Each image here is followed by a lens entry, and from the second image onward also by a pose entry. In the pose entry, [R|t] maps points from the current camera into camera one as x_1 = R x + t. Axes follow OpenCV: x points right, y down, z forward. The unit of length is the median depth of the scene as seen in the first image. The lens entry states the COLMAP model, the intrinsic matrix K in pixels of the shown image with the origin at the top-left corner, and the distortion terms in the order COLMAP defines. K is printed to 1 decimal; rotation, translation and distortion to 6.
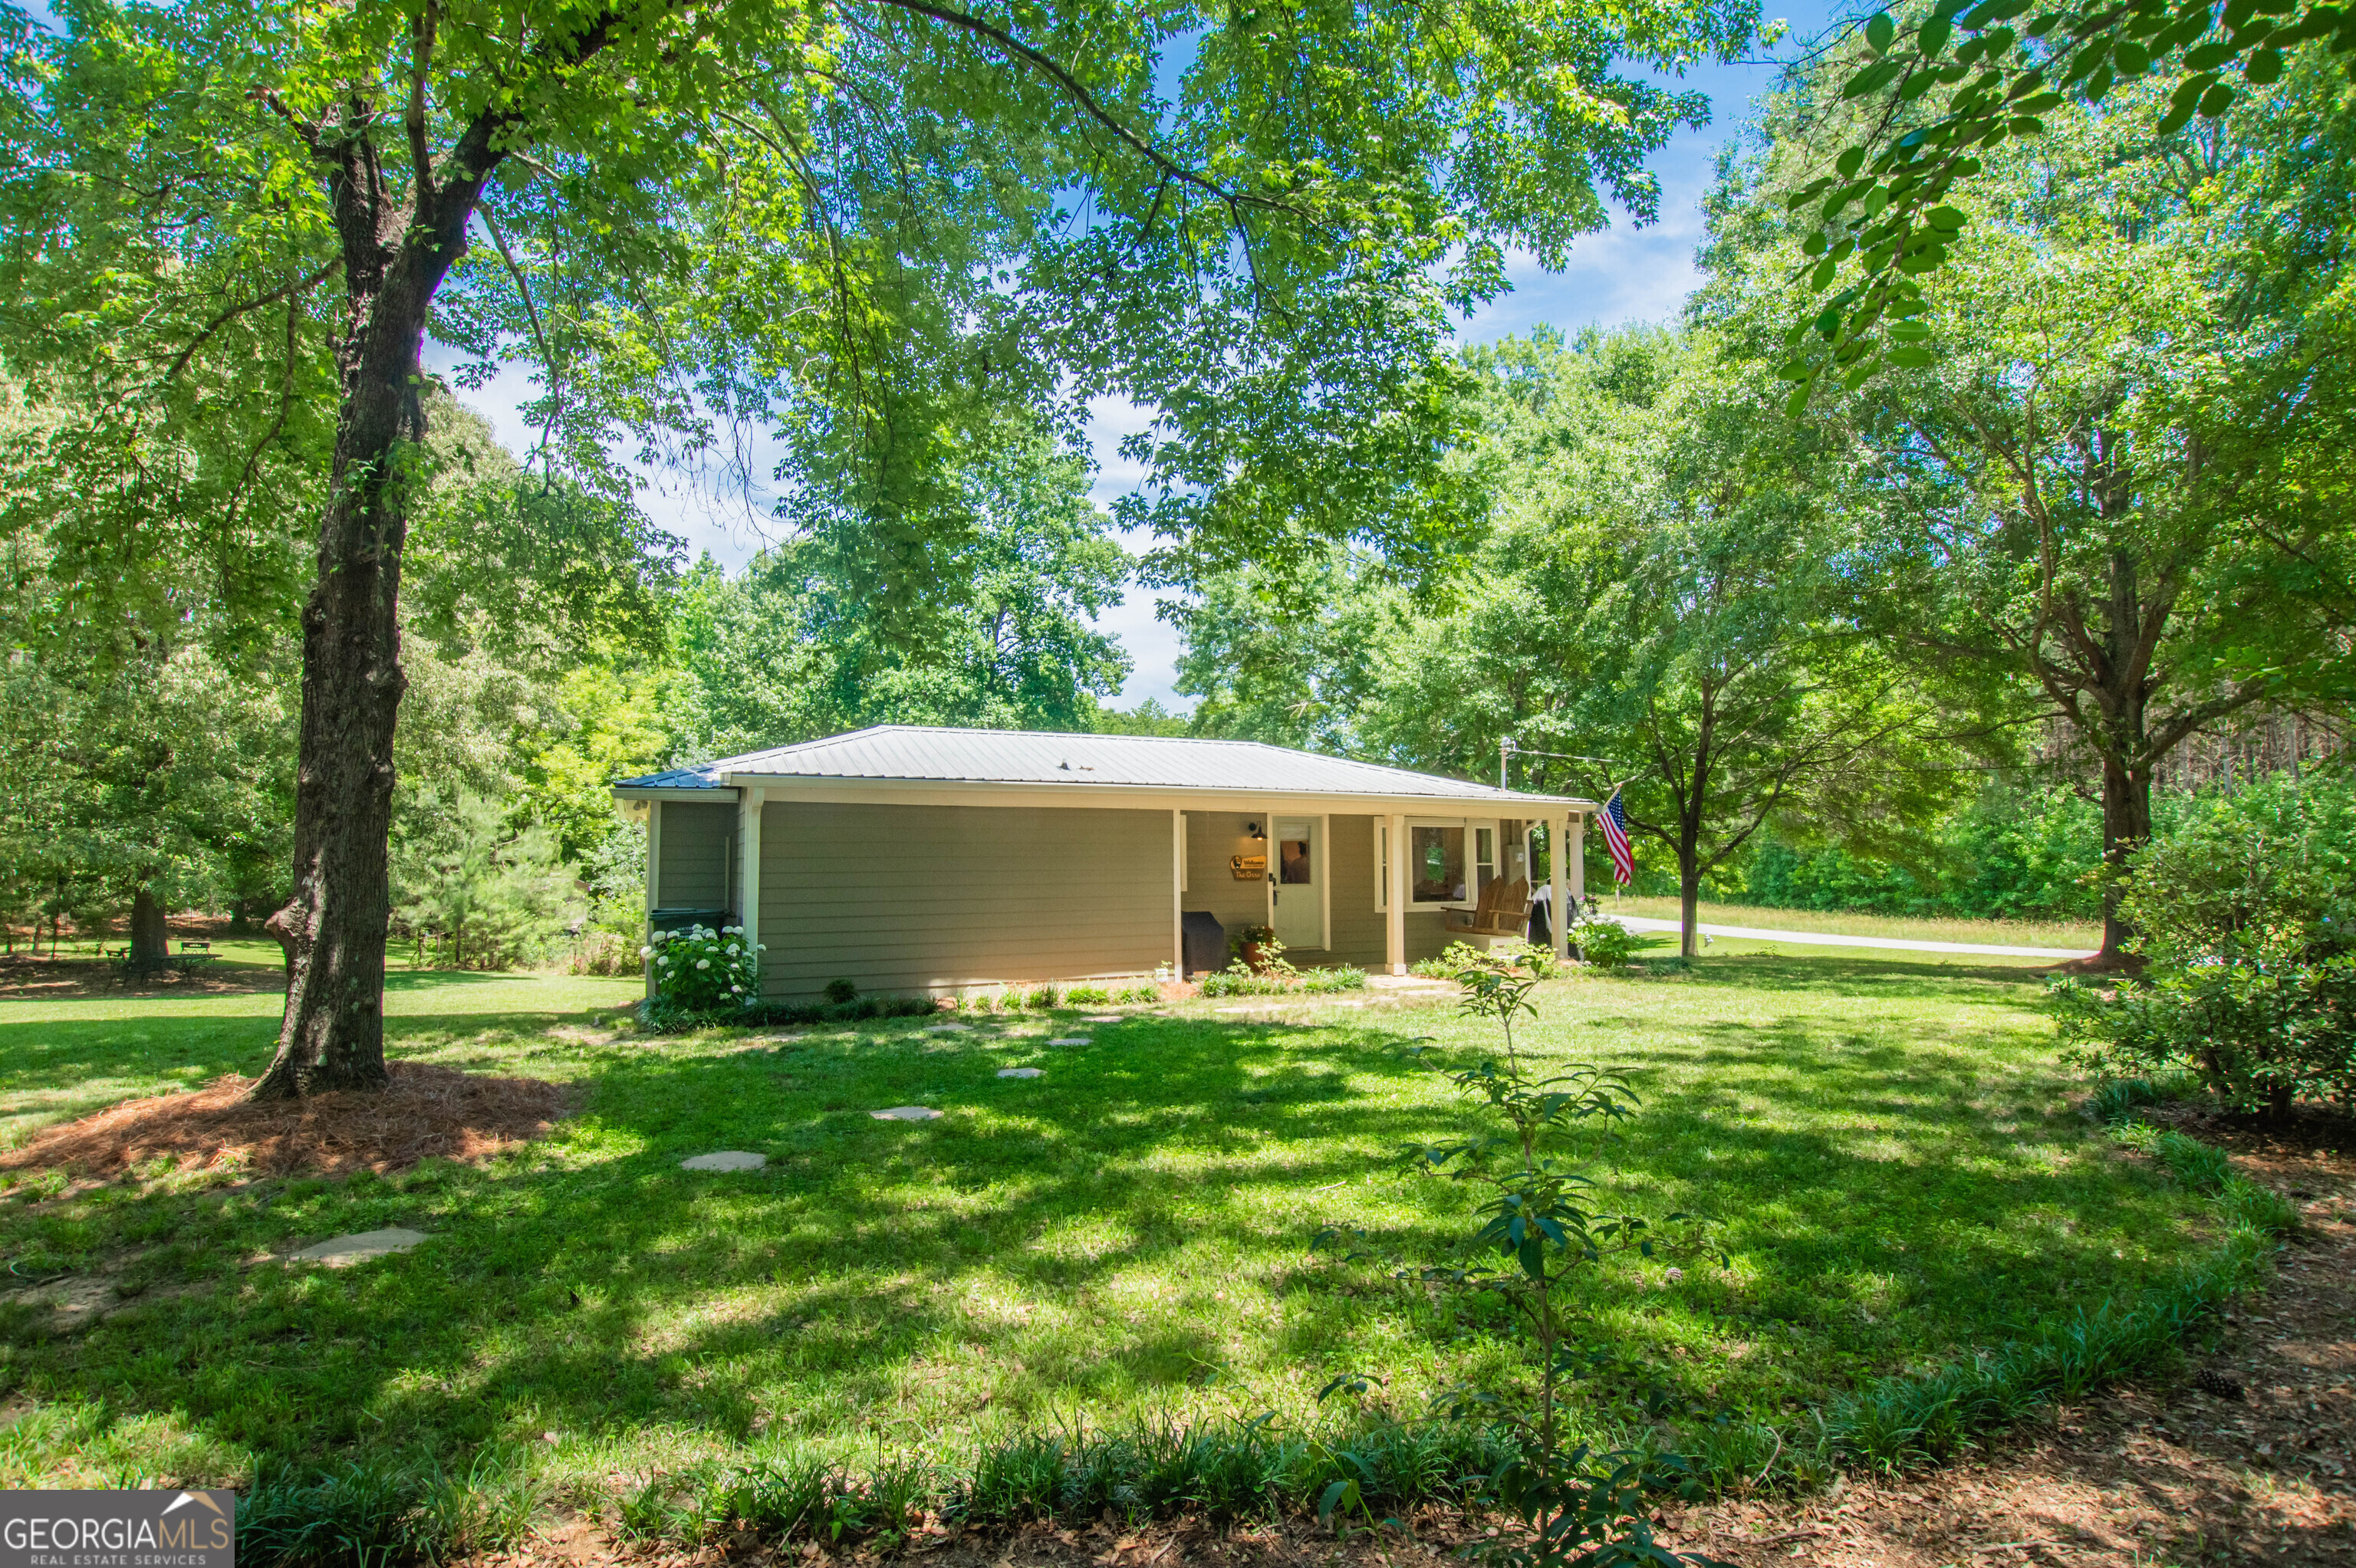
lens RADIAL K [[1148.7, 0, 1187.6], [0, 1148.7, 776.8], [0, 0, 1]] dist [-0.034423, 0.007453]
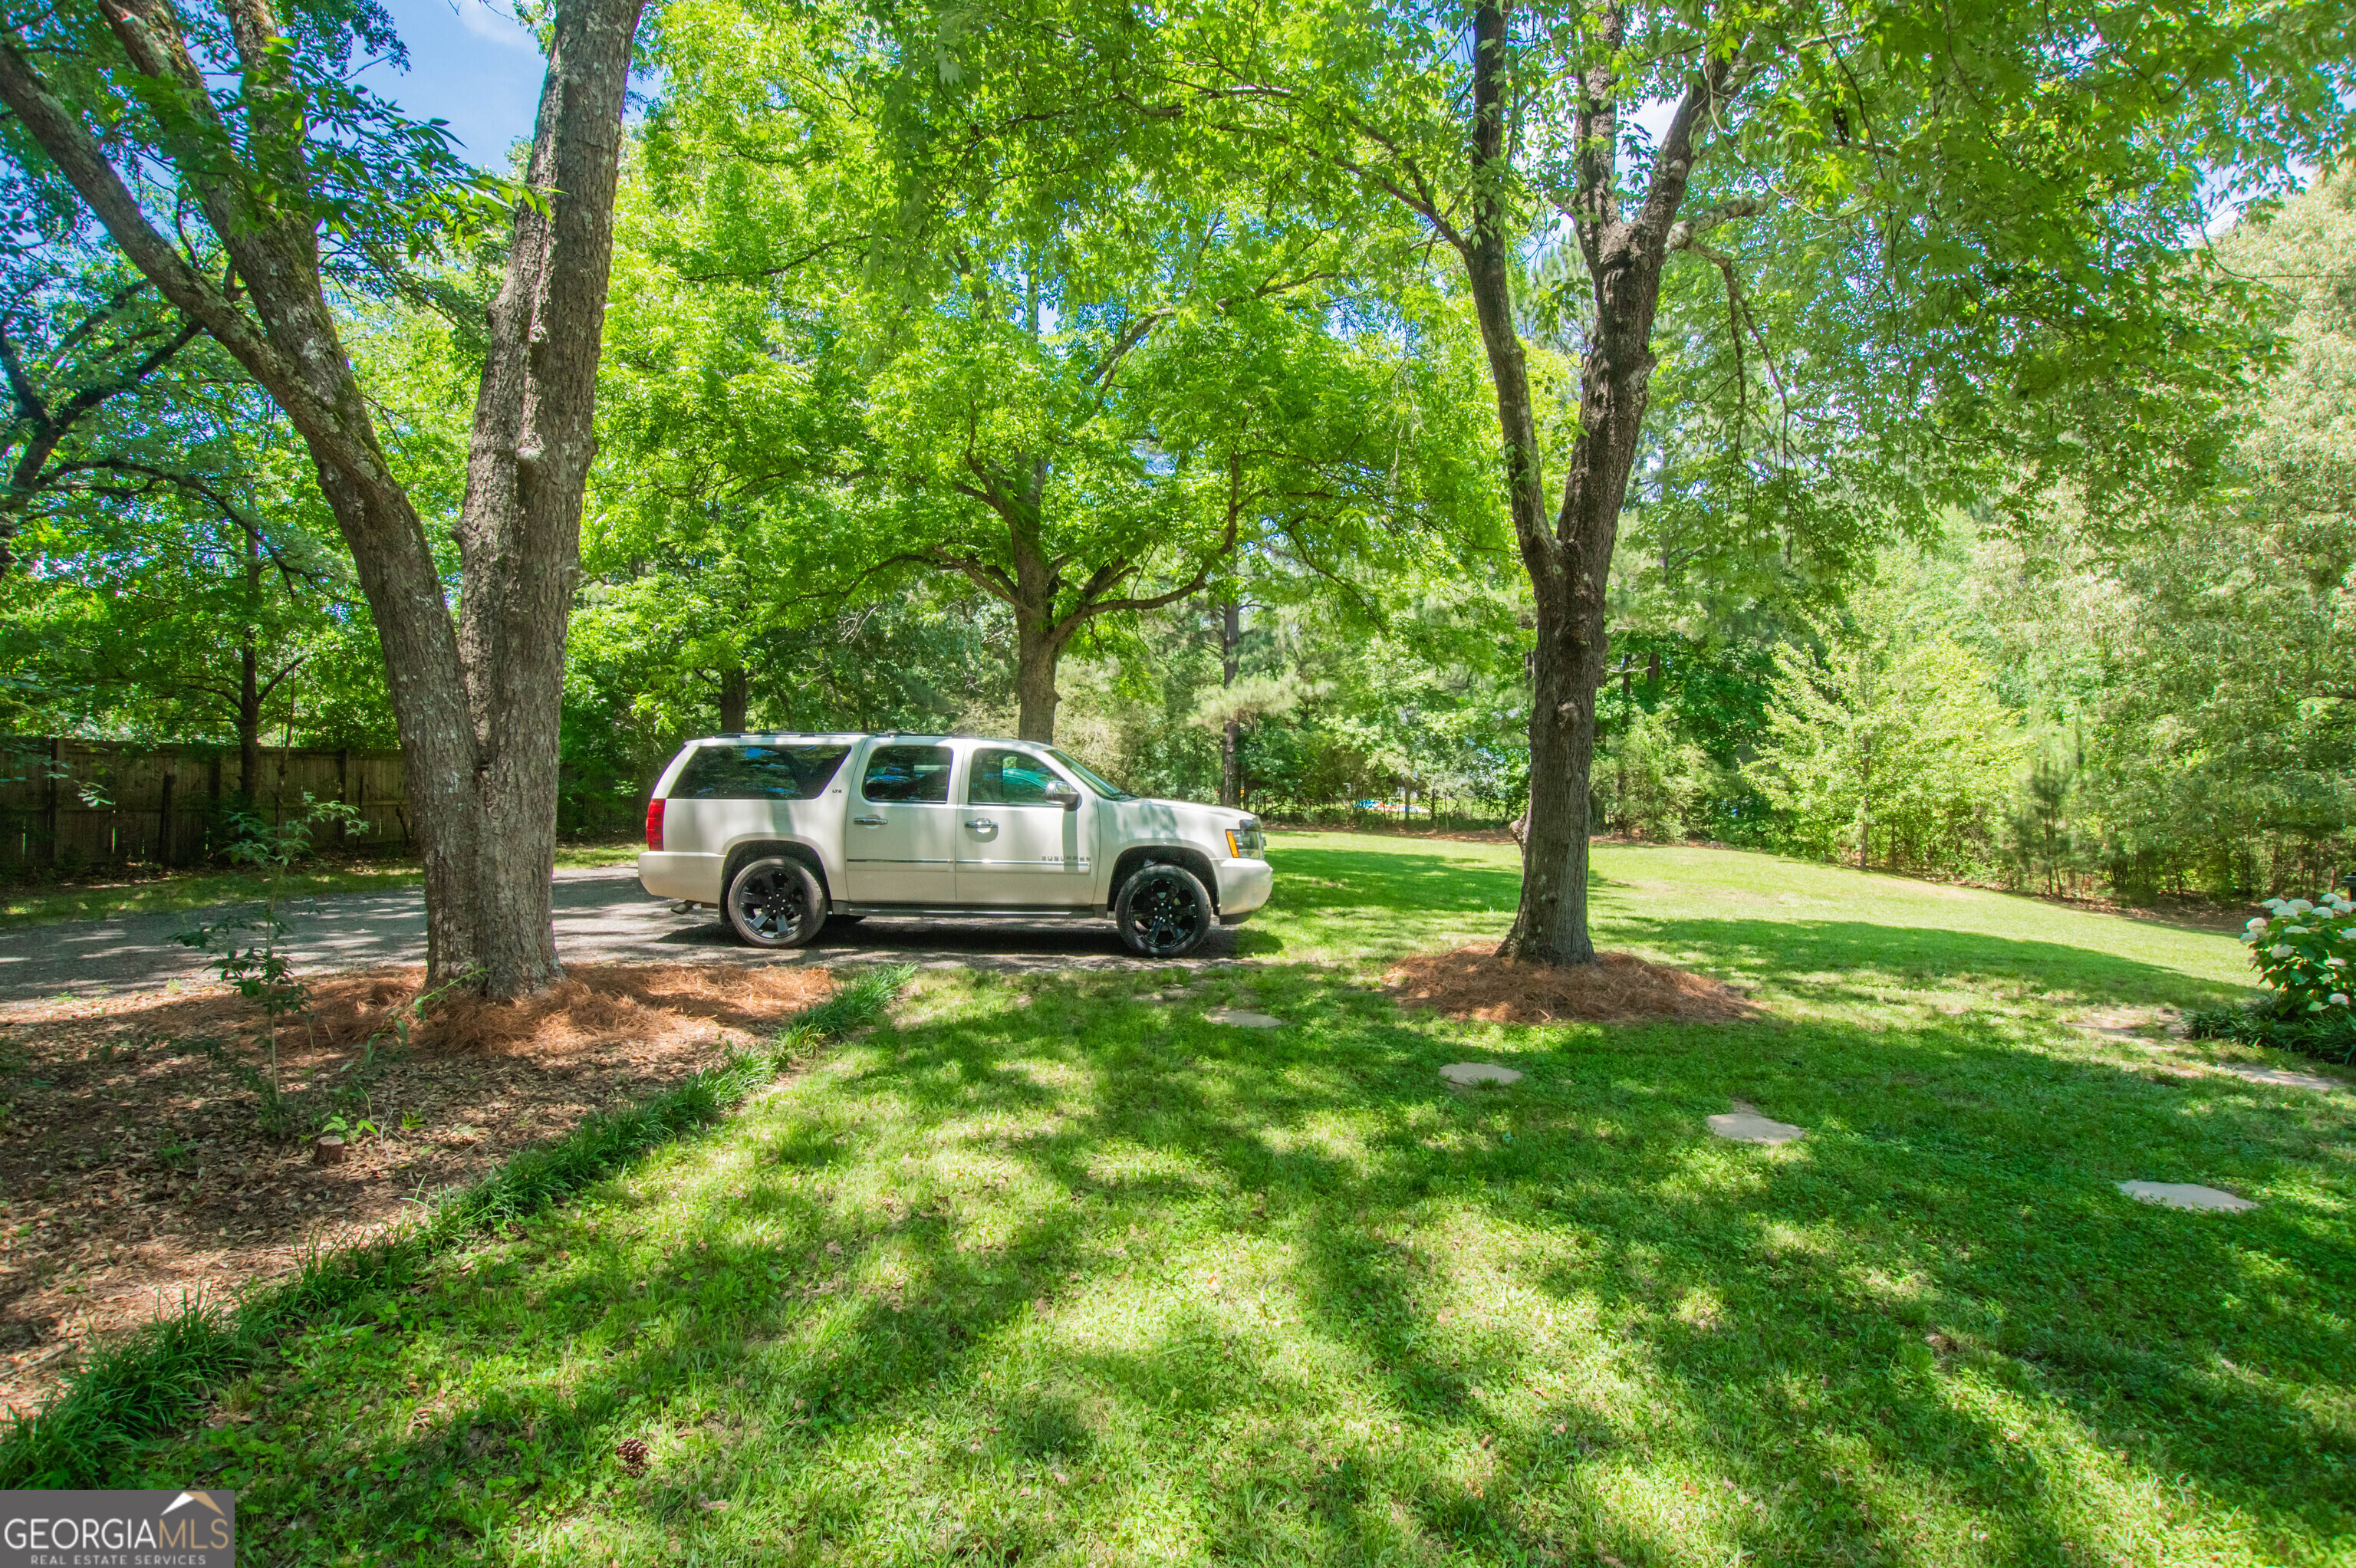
lens RADIAL K [[1145.9, 0, 1189.4], [0, 1145.9, 789.1], [0, 0, 1]] dist [-0.029214, 0.004084]
pose [[-0.220853, -0.000122, -0.975307, 0.222738], [0.051814, 0.998586, -0.011858, 0.029646], [0.973930, -0.053154, -0.220535, 0.344008]]
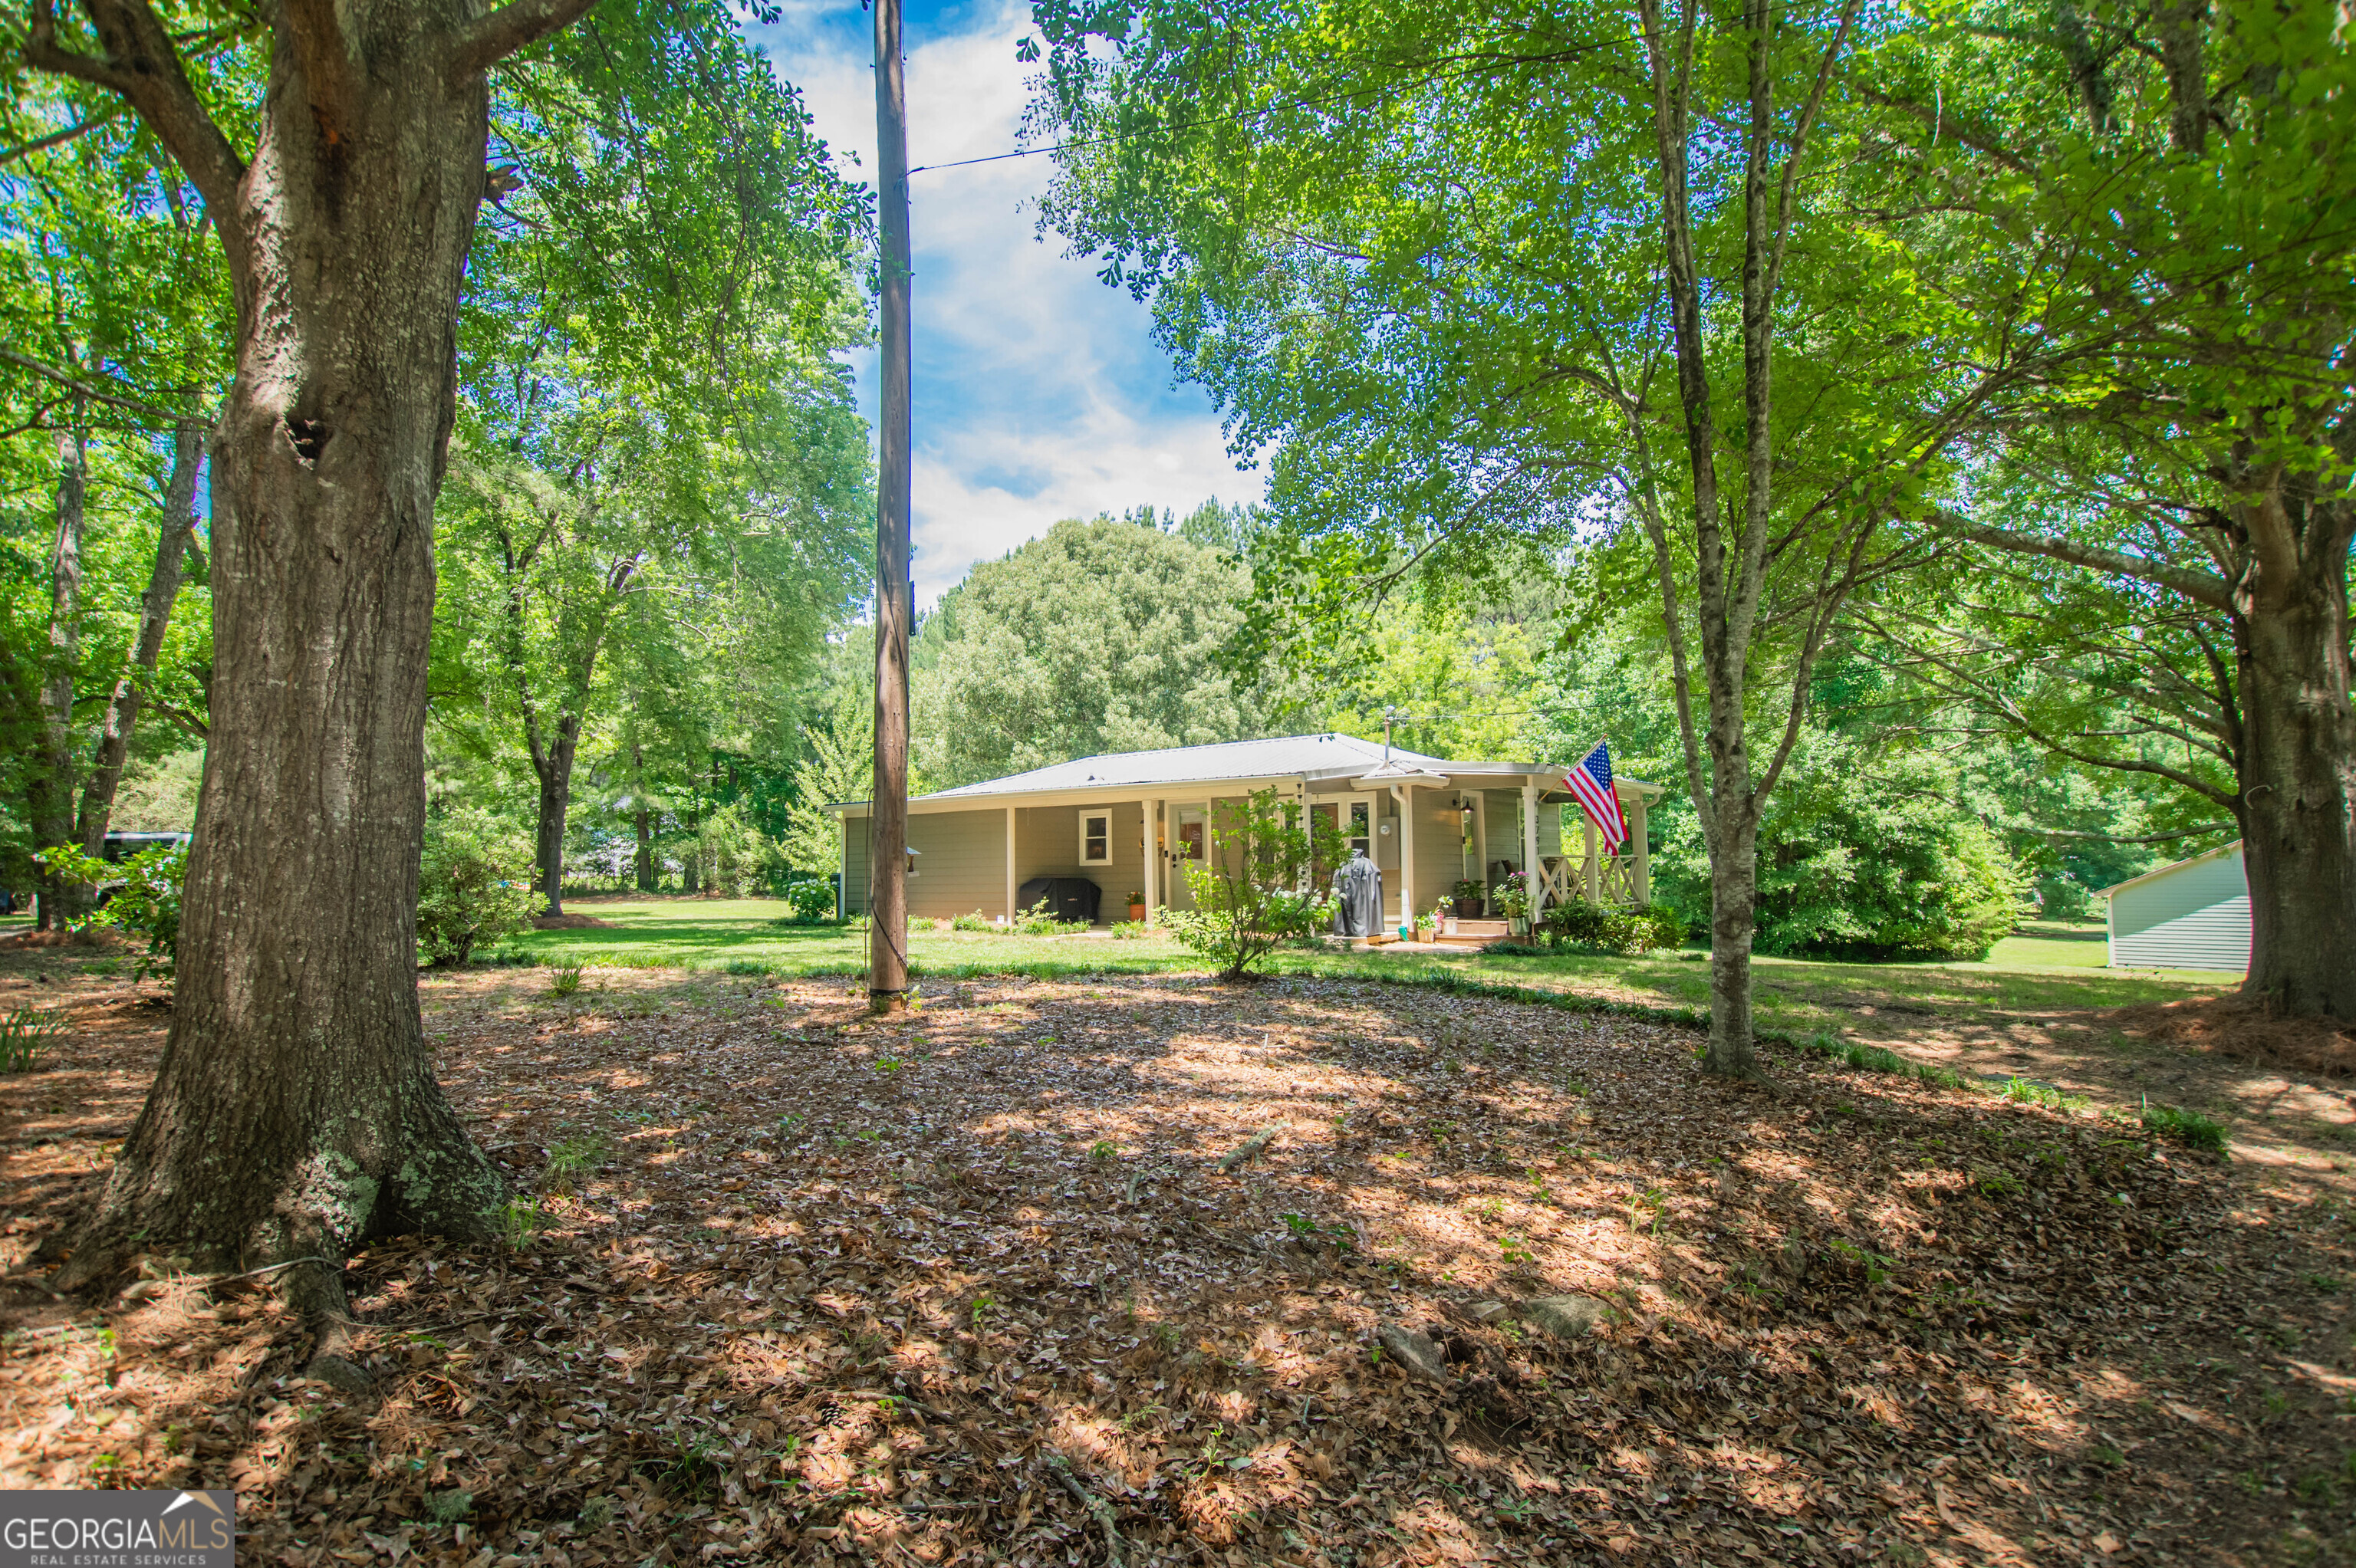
lens RADIAL K [[1148.7, 0, 1187.6], [0, 1148.7, 776.8], [0, 0, 1]] dist [-0.034423, 0.007453]
pose [[0.446149, -0.075723, -0.891750, 1.196713], [0.076878, 0.995974, -0.046111, 0.063061], [0.891651, -0.047984, 0.450174, 0.460643]]
